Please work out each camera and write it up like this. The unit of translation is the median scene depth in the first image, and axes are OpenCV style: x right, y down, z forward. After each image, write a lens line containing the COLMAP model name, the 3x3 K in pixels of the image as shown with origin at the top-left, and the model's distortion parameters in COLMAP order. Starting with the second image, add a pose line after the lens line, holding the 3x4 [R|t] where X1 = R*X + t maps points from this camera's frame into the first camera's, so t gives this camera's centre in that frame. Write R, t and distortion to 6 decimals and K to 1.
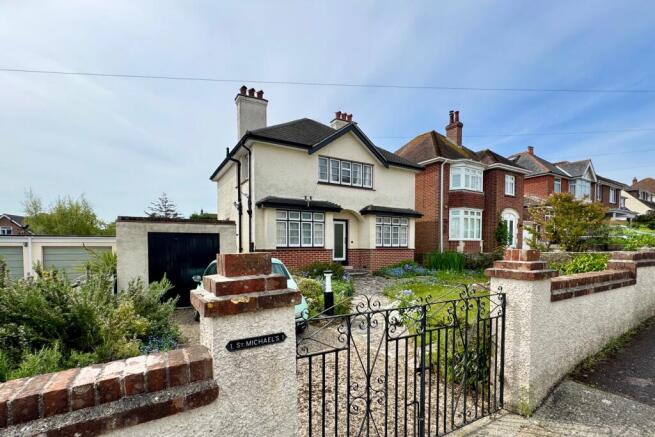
lens RADIAL K [[262.7, 0, 326.8], [0, 262.7, 239.7], [0, 0, 1]] dist [-0.000968, -0.000111]
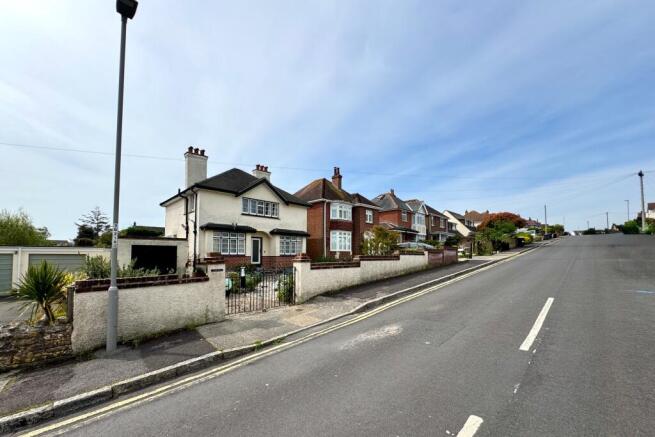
lens RADIAL K [[262.7, 0, 326.8], [0, 262.7, 239.7], [0, 0, 1]] dist [-0.000968, -0.000111]
pose [[0.969329, 0.014775, 0.245322, 0.071382], [-0.004269, 0.999053, -0.043301, 0.003232], [-0.245729, 0.040925, 0.968474, -0.597290]]
